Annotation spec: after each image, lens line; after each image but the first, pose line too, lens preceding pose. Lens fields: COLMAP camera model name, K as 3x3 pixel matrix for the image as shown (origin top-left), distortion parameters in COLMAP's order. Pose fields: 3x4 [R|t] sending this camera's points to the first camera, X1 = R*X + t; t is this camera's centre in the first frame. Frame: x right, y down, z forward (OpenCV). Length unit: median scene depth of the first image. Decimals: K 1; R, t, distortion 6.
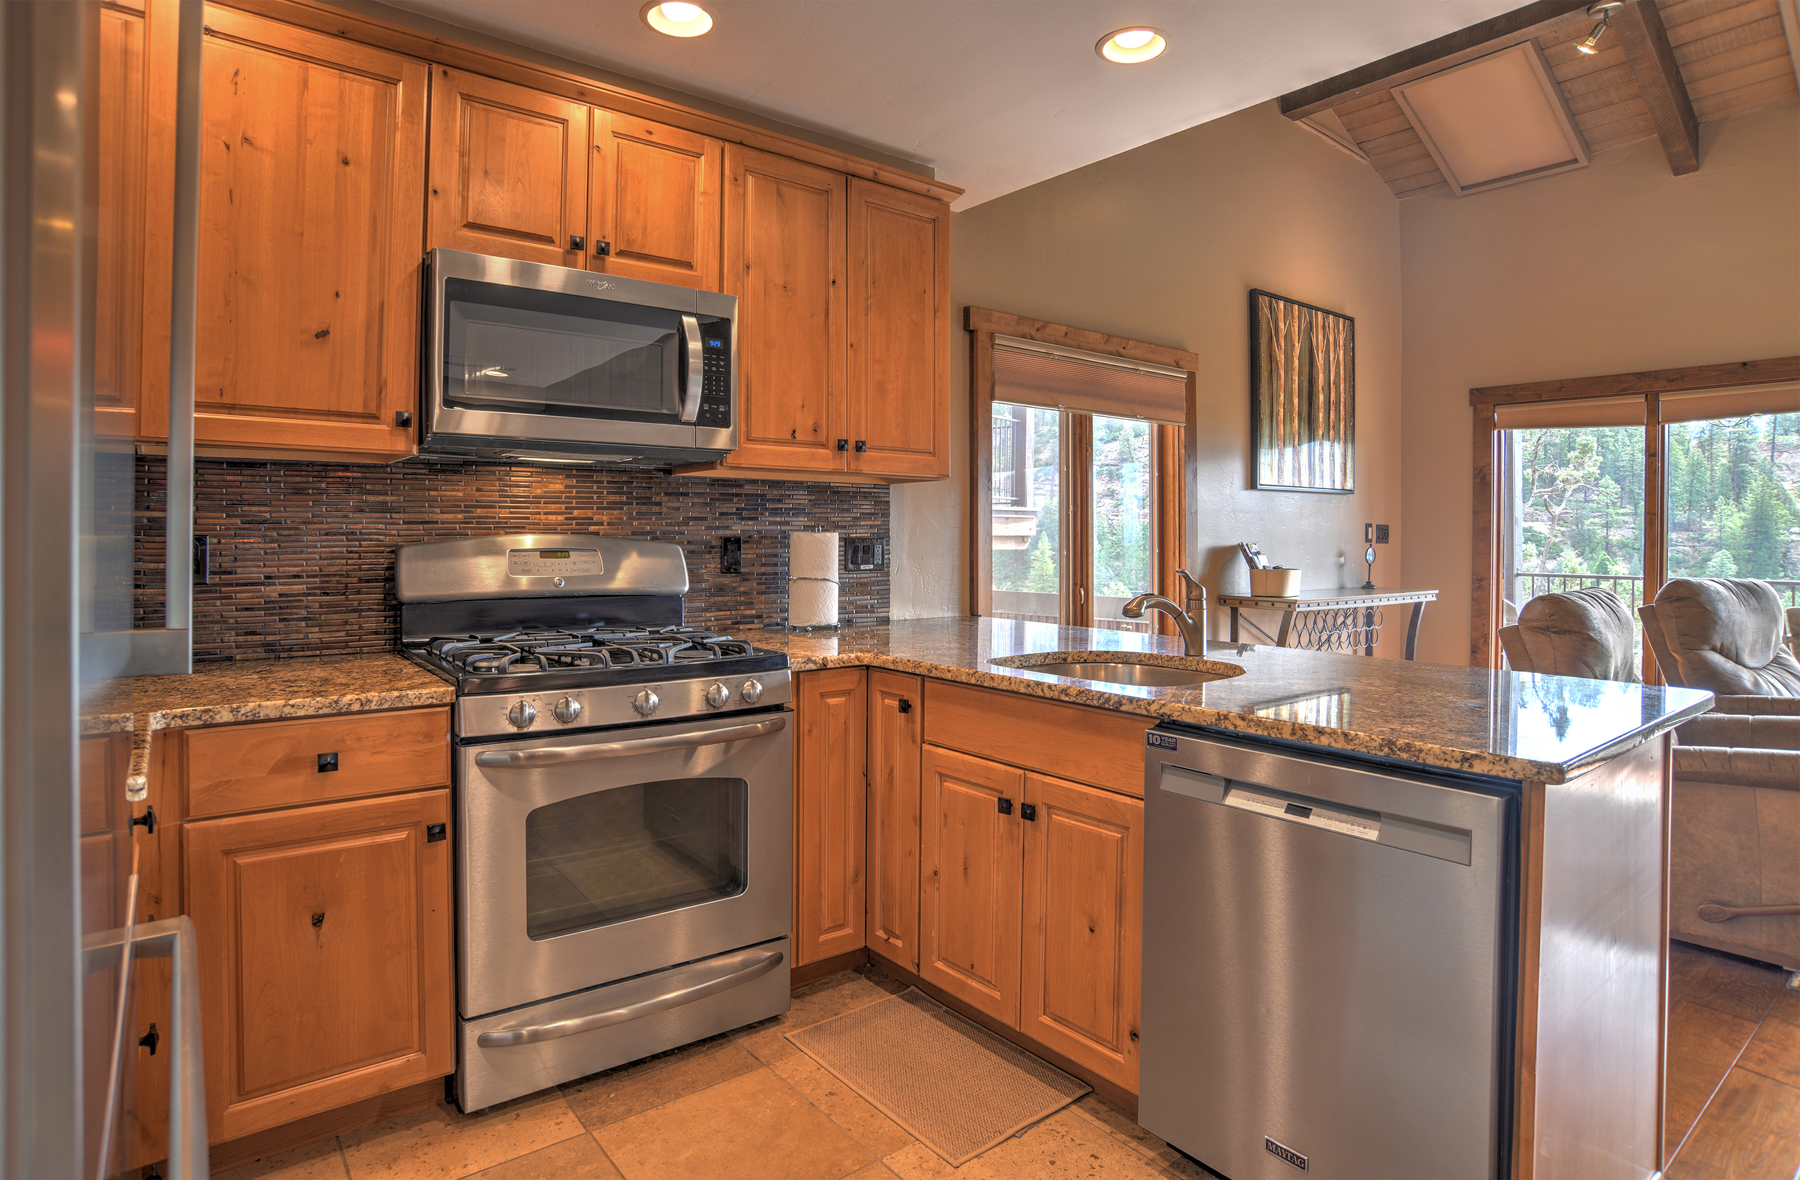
lens RADIAL K [[953.1, 0, 884.8], [0, 953.1, 536.4], [0, 0, 1]] dist [-0.095051, 0.043354]
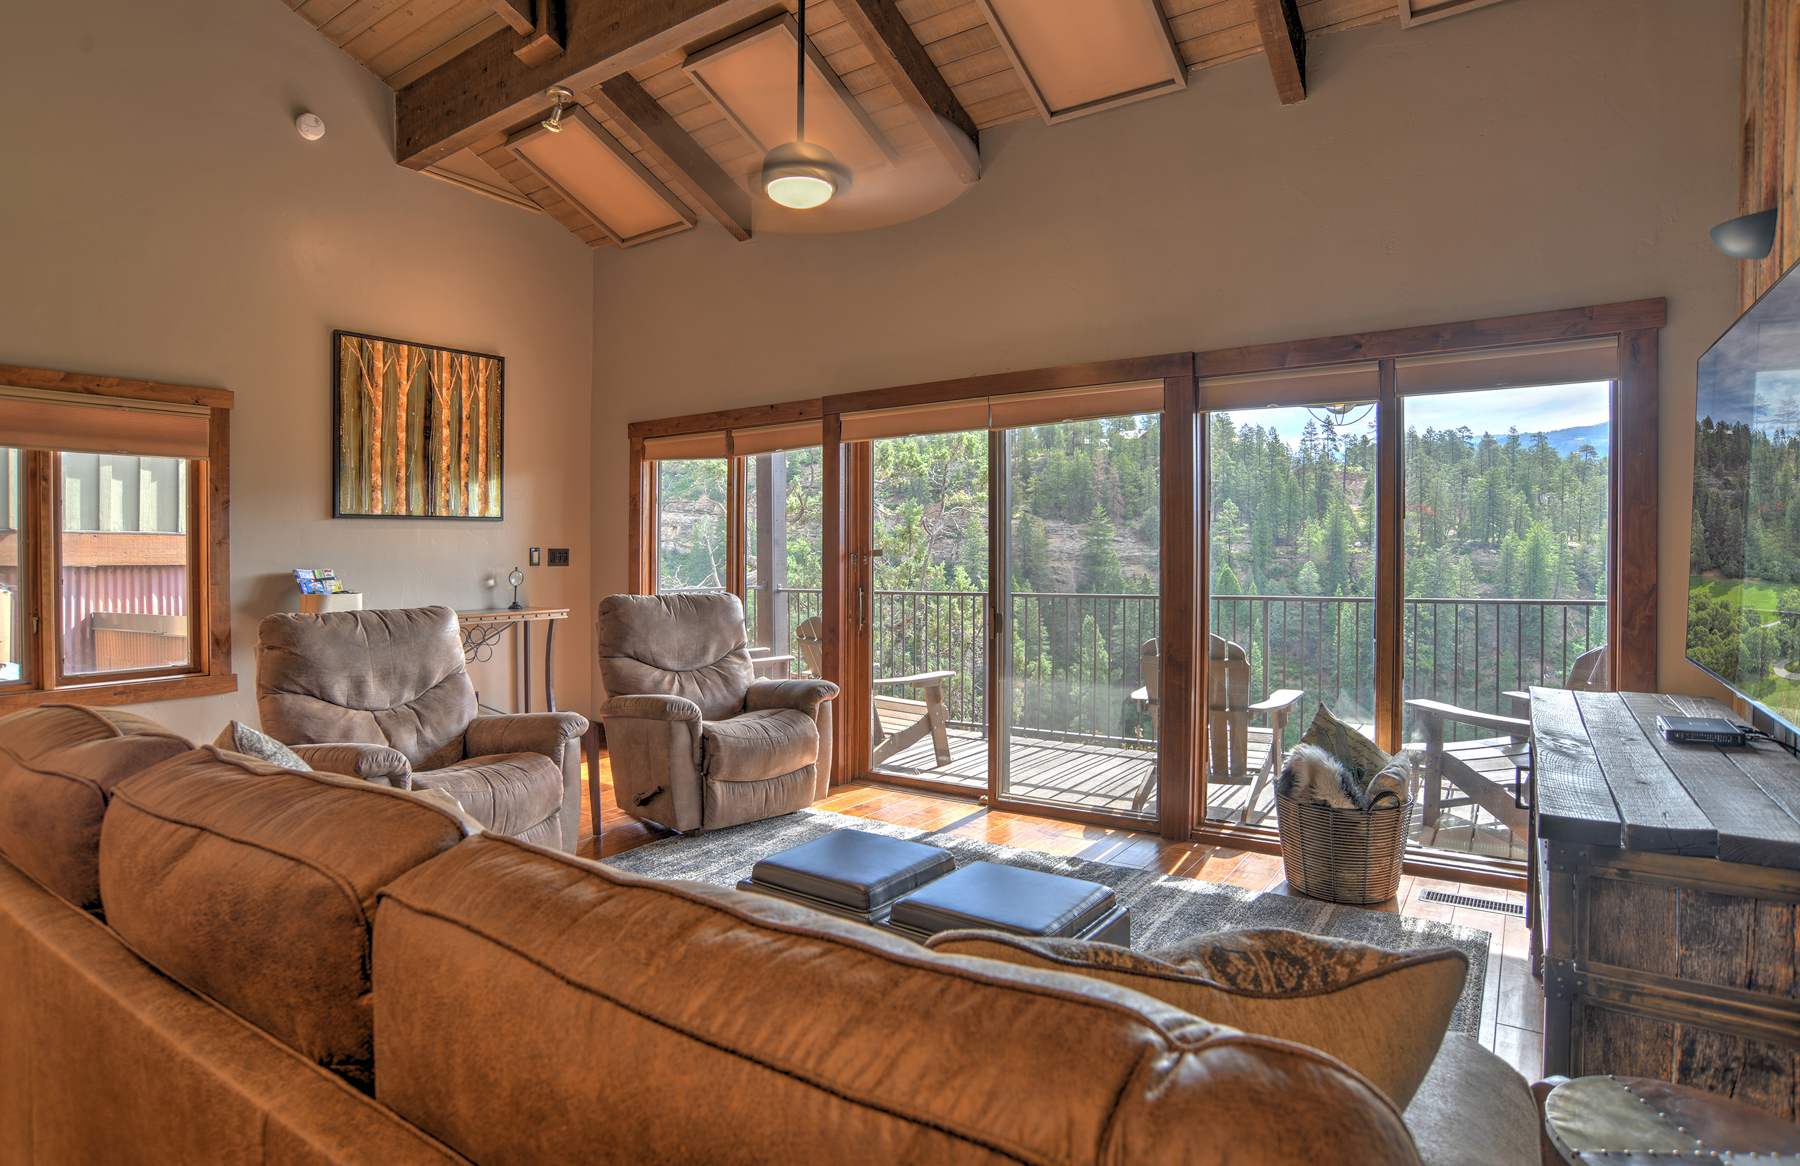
lens RADIAL K [[953.1, 0, 918.1], [0, 953.1, 556.2], [0, 0, 1]] dist [-0.095051, 0.043354]
pose [[0.950690, -0.014364, 0.309811, 1.090863], [0.014901, 0.999889, 0.000634, 0.002644], [-0.309786, 0.004014, 0.950798, -0.311601]]
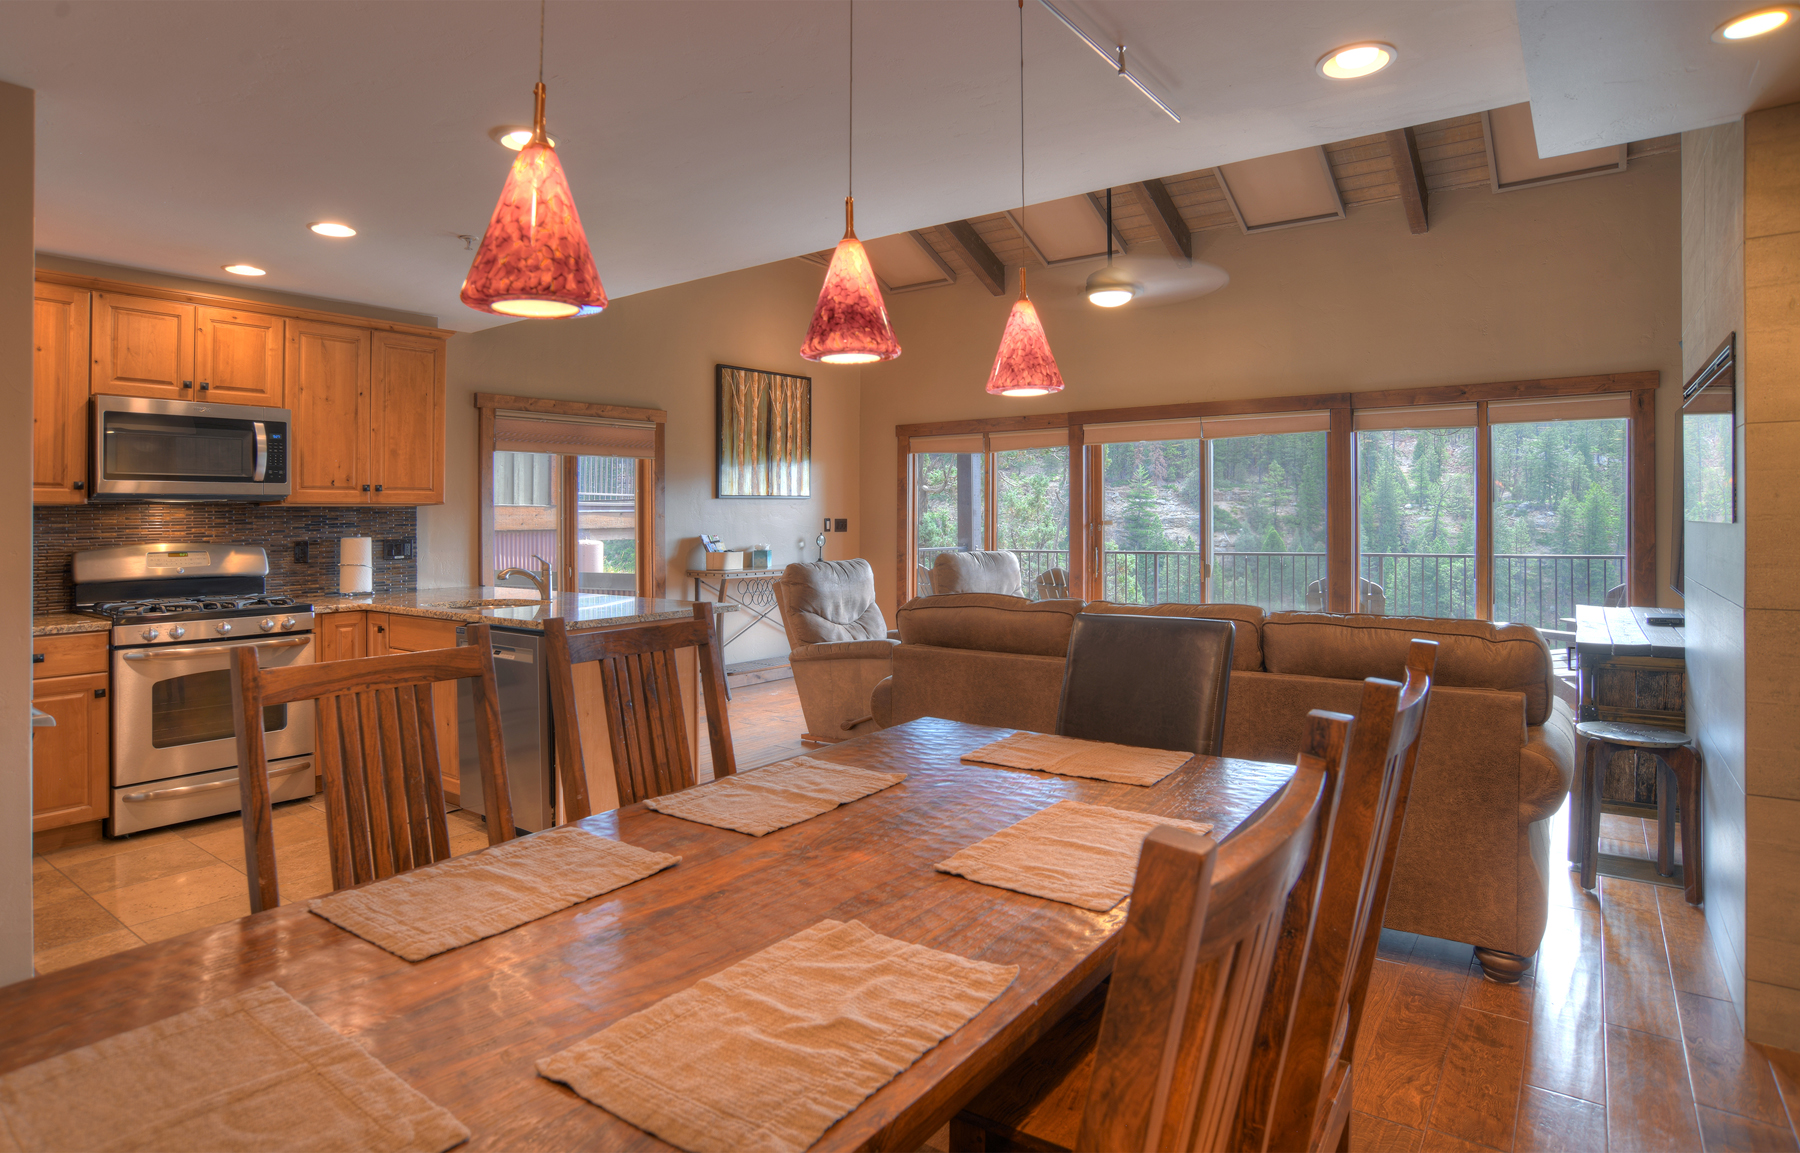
lens RADIAL K [[984.1, 0, 902.4], [0, 984.1, 500.8], [0, 0, 1]] dist [-0.052660, 0.010983]
pose [[0.961029, -0.010883, 0.276233, 0.378954], [0.016432, 0.999707, -0.017783, -0.022560], [-0.275959, 0.021629, 0.960926, -0.905685]]
